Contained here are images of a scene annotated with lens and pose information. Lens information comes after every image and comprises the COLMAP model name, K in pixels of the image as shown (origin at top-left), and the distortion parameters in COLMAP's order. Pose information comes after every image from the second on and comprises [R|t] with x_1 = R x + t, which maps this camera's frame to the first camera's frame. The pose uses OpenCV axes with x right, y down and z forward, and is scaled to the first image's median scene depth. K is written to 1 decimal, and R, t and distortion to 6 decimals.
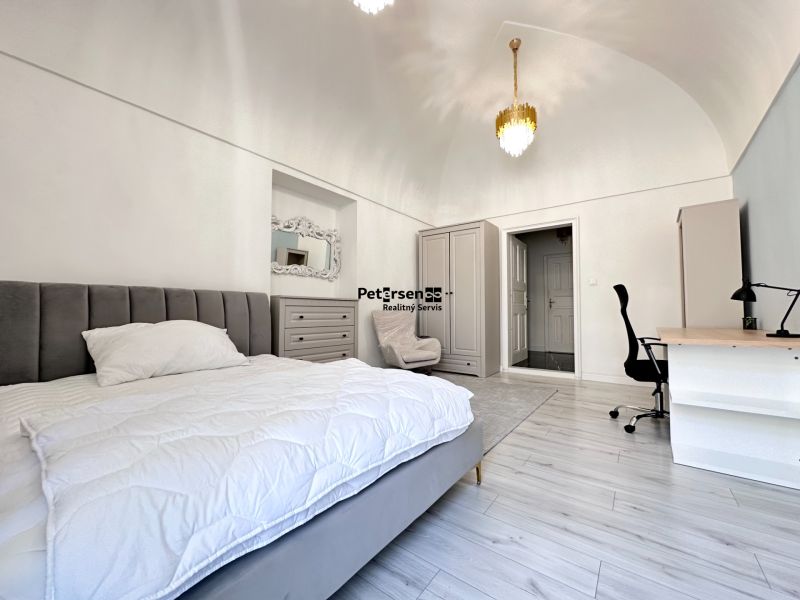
lens RADIAL K [[320.3, 0, 401.2], [0, 320.3, 303.0], [0, 0, 1]] dist [-0.002736, 0.000341]
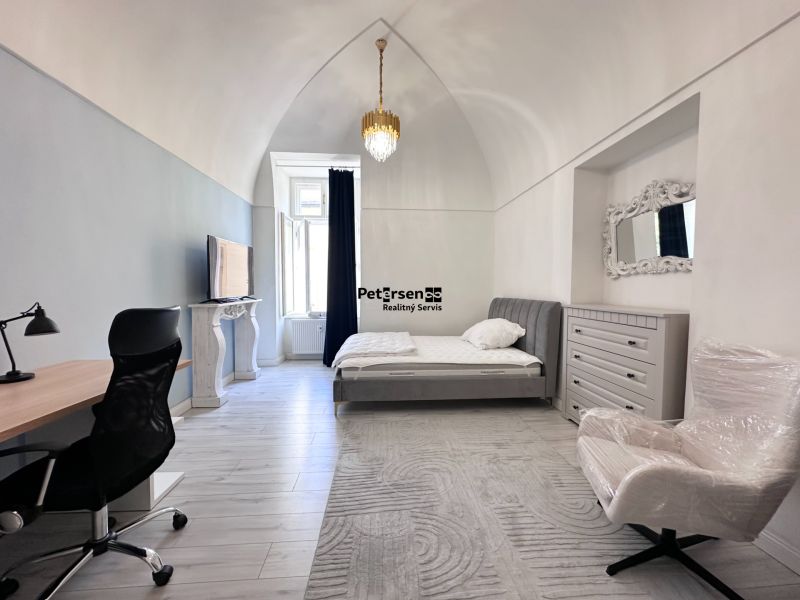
lens RADIAL K [[320.3, 0, 399.6], [0, 320.3, 302.1], [0, 0, 1]] dist [-0.002736, 0.000341]
pose [[-0.747829, 0.022633, -0.663506, 0.547211], [0.011746, 0.999713, 0.020863, -0.050431], [0.663788, 0.007808, -0.747880, 1.225235]]
